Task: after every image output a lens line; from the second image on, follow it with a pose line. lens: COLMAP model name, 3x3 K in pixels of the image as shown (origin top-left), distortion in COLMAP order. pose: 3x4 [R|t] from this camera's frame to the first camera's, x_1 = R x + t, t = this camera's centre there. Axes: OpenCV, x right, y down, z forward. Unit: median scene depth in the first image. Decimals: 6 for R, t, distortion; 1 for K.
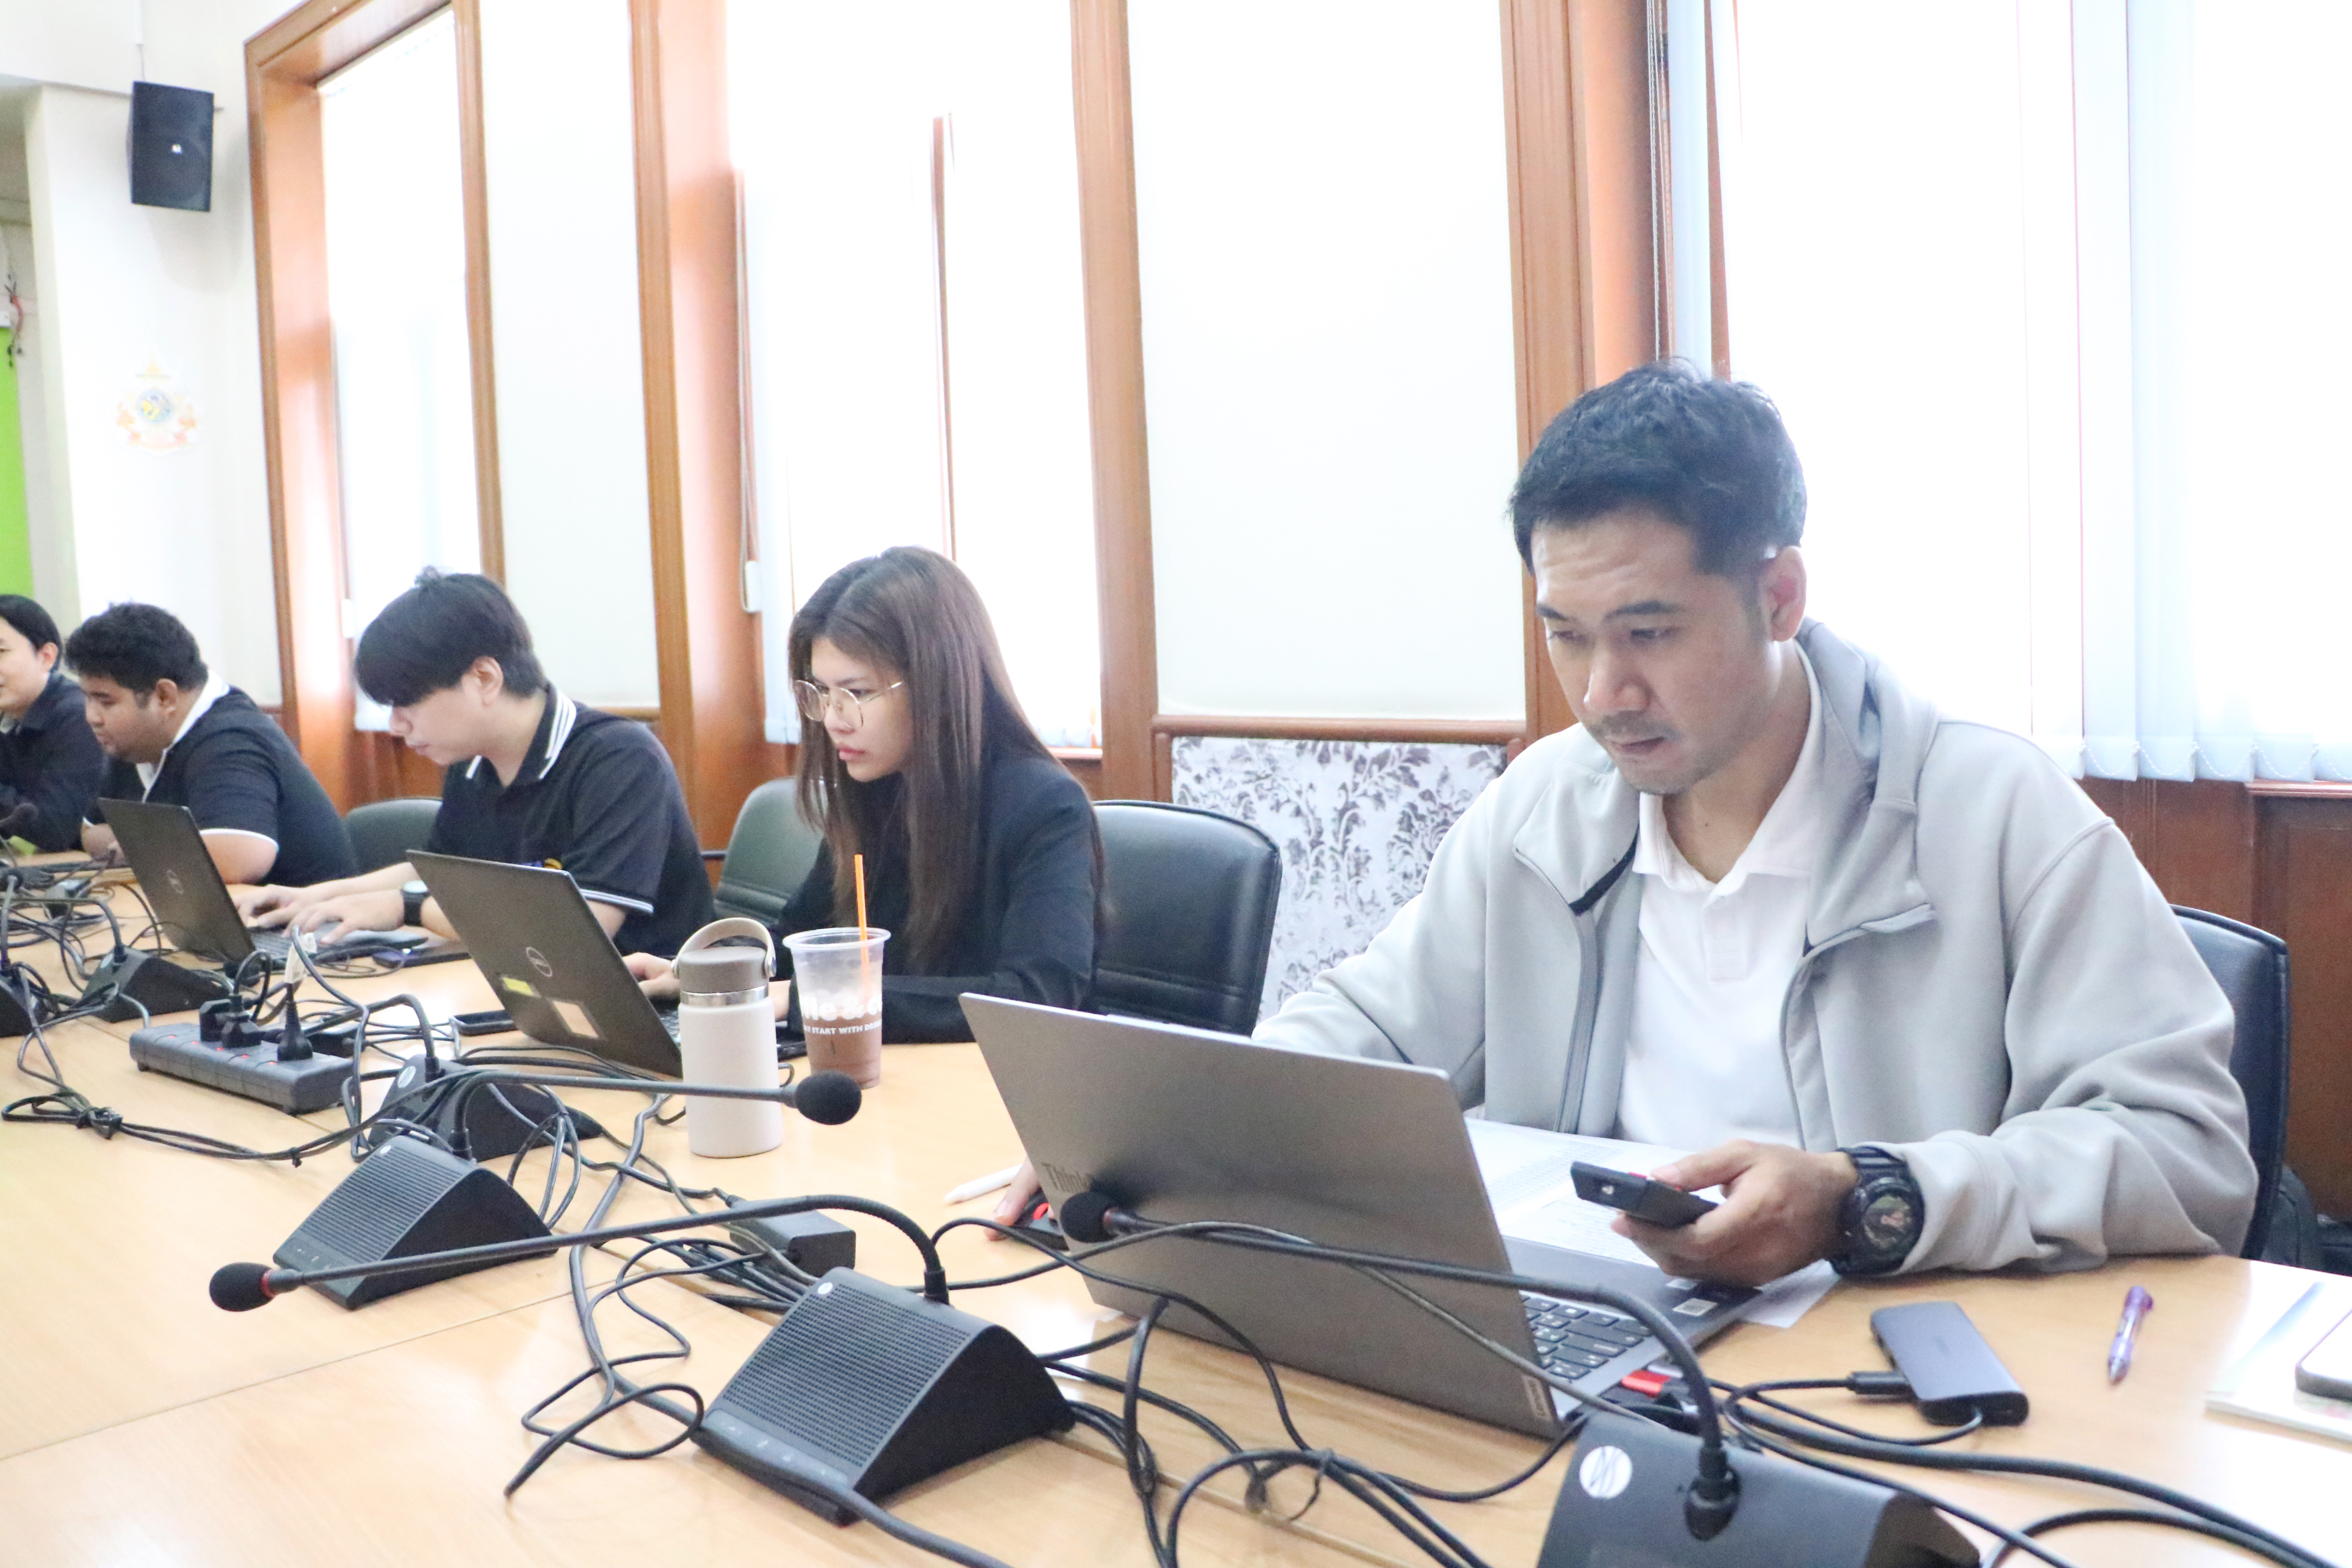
lens RADIAL K [[1989.5, 0, 1171.5], [0, 1989.5, 775.6], [0, 0, 1]] dist [-0.042564, 0.010131]
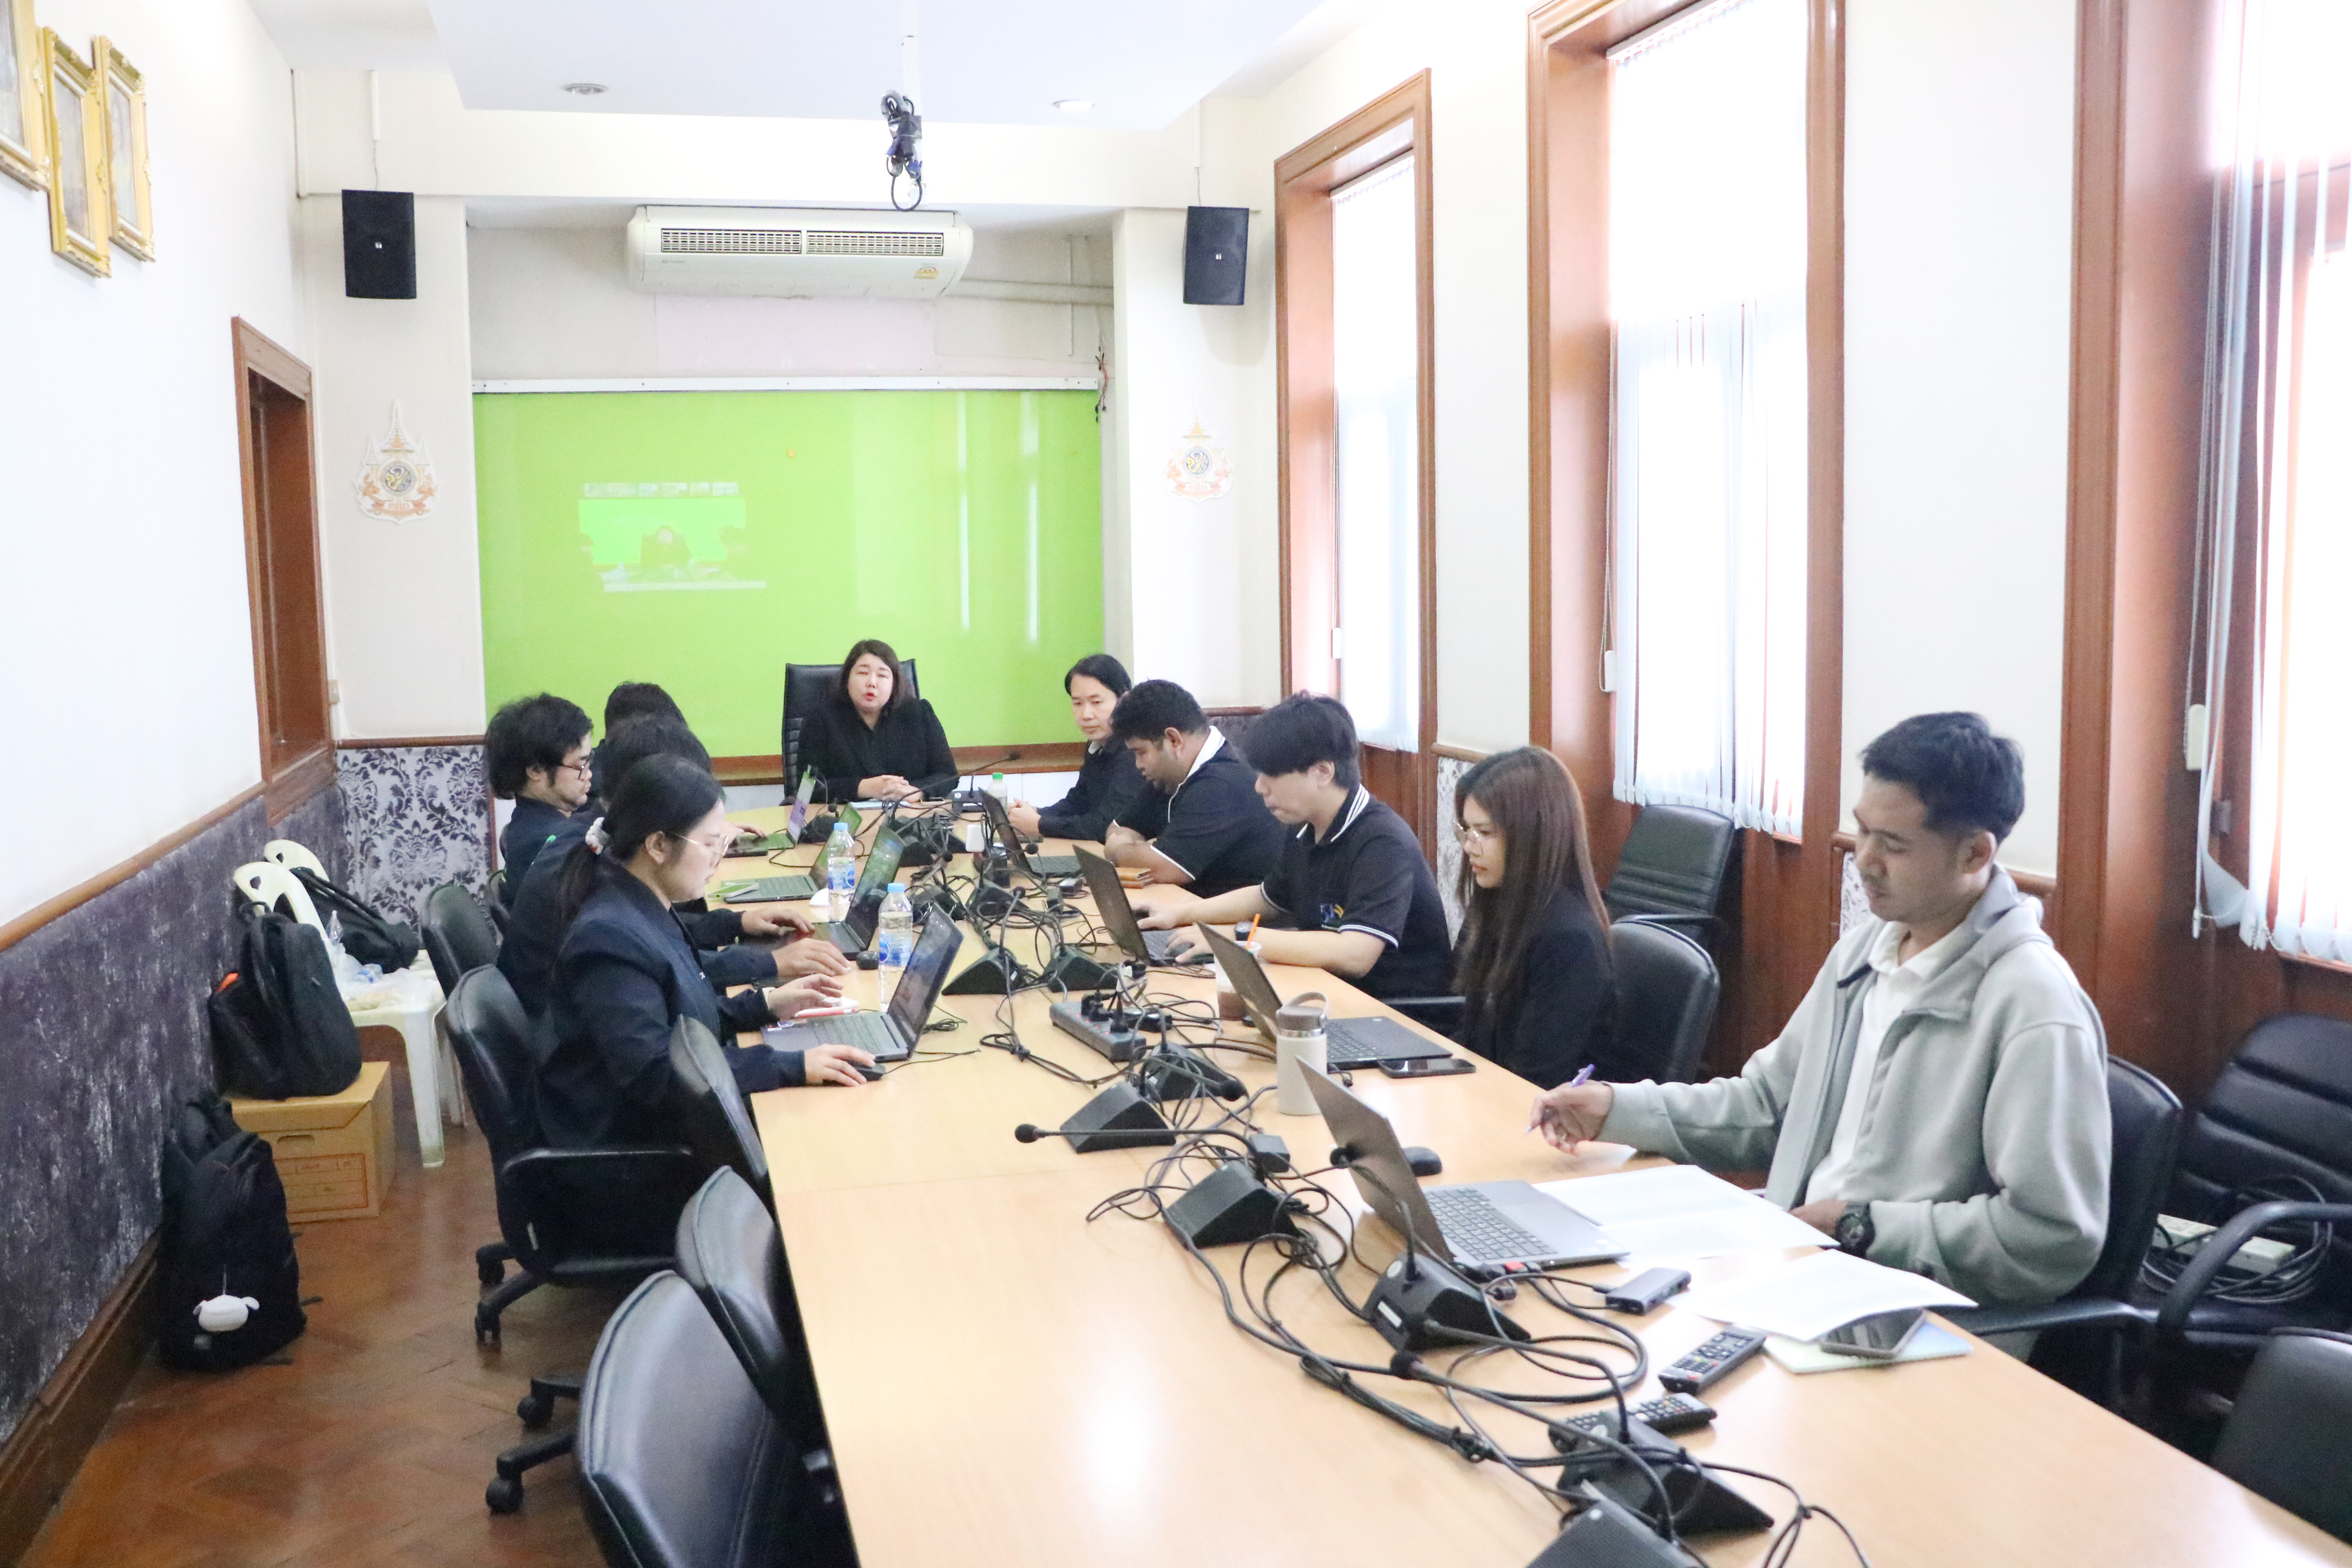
lens RADIAL K [[2227.5, 0, 1176.0], [0, 2227.5, 784.0], [0, 0, 1]] dist [-0.002106, -0.002890]
pose [[0.870253, 0.071926, -0.487325, 0.160193], [-0.062341, 0.997410, 0.035886, -0.043839], [0.488644, -0.000850, 0.872483, -0.206862]]
